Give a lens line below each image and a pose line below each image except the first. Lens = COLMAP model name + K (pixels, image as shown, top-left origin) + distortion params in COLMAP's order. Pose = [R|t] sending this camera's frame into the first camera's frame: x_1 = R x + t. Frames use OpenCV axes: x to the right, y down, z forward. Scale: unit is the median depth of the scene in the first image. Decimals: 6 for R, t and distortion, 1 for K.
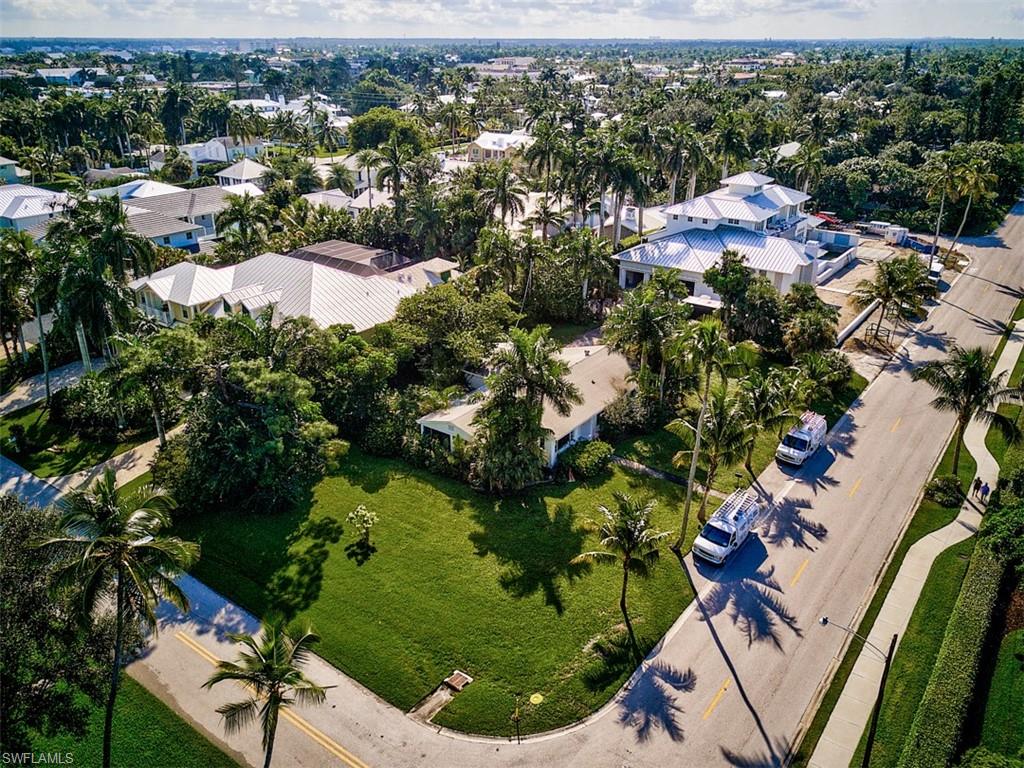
lens RADIAL K [[785.5, 0, 503.3], [0, 785.5, 381.3], [0, 0, 1]] dist [0.037500, -0.001461]
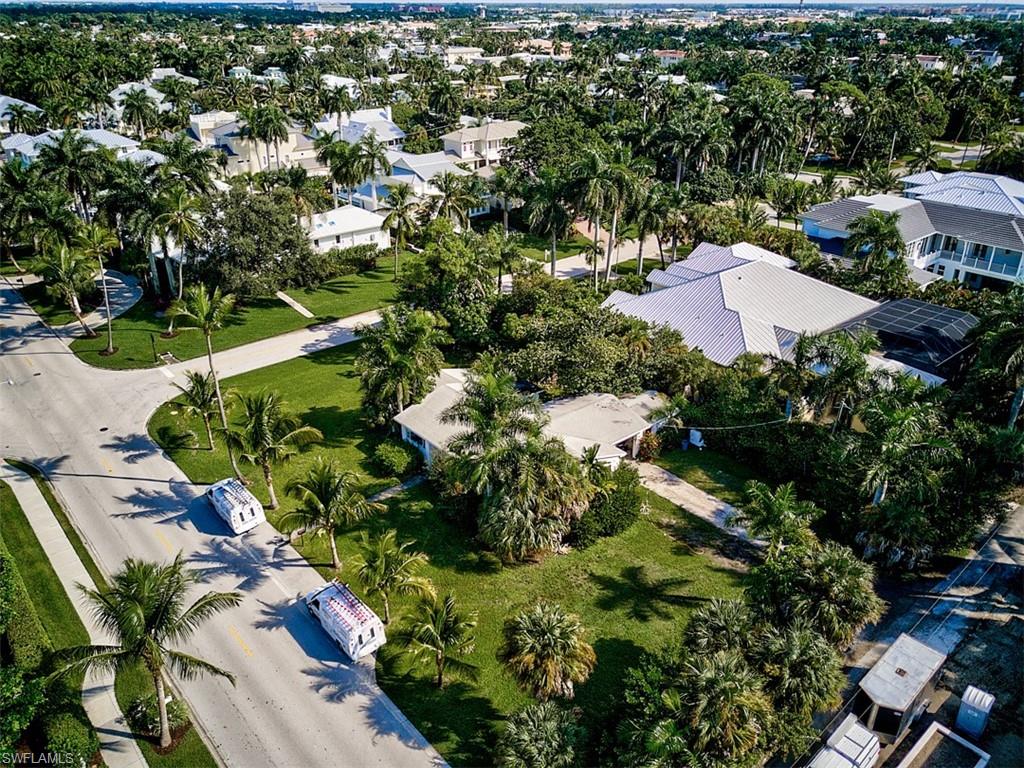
lens RADIAL K [[787.0, 0, 512.0], [0, 787.0, 384.0], [0, 0, 1]] dist [0.015038, -0.003684]
pose [[-0.217039, 0.418761, -0.881779, 1.106631], [-0.390961, 0.790408, 0.471598, -0.609140], [0.894451, 0.447097, -0.007830, 1.304812]]
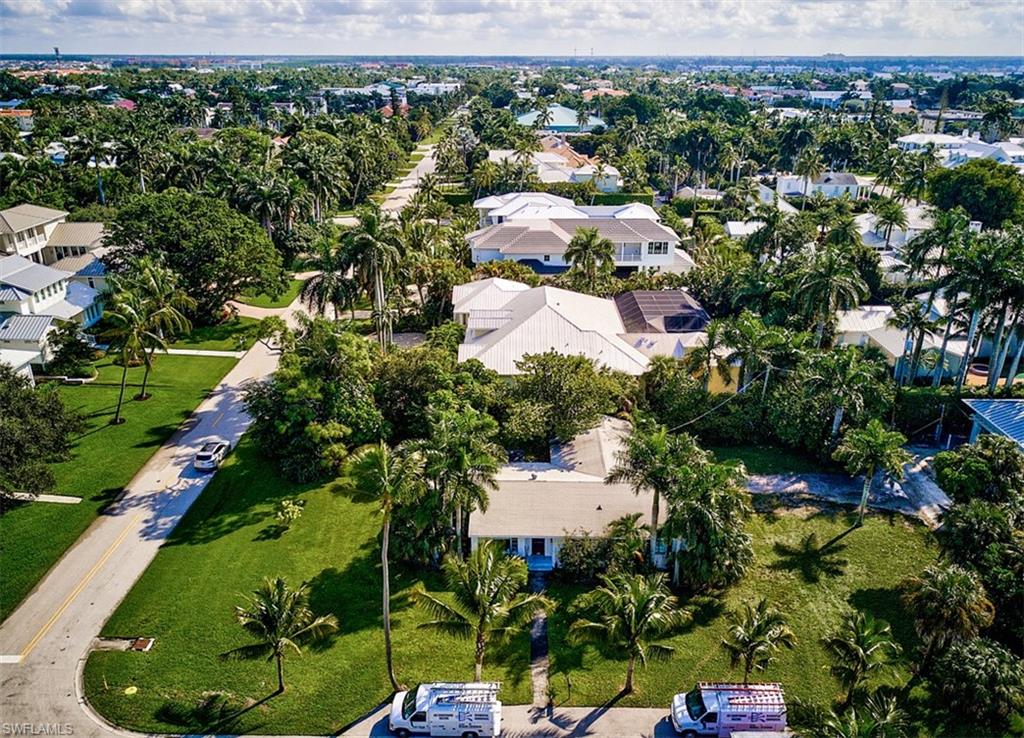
lens RADIAL K [[784.9, 0, 512.0], [0, 784.9, 369.0], [0, 0, 1]] dist [0.014947, 0.003001]
pose [[0.585878, 0.298164, -0.753555, 0.865192], [-0.321051, 0.939172, 0.121995, -0.282658], [0.744092, 0.170455, 0.645966, 0.464235]]
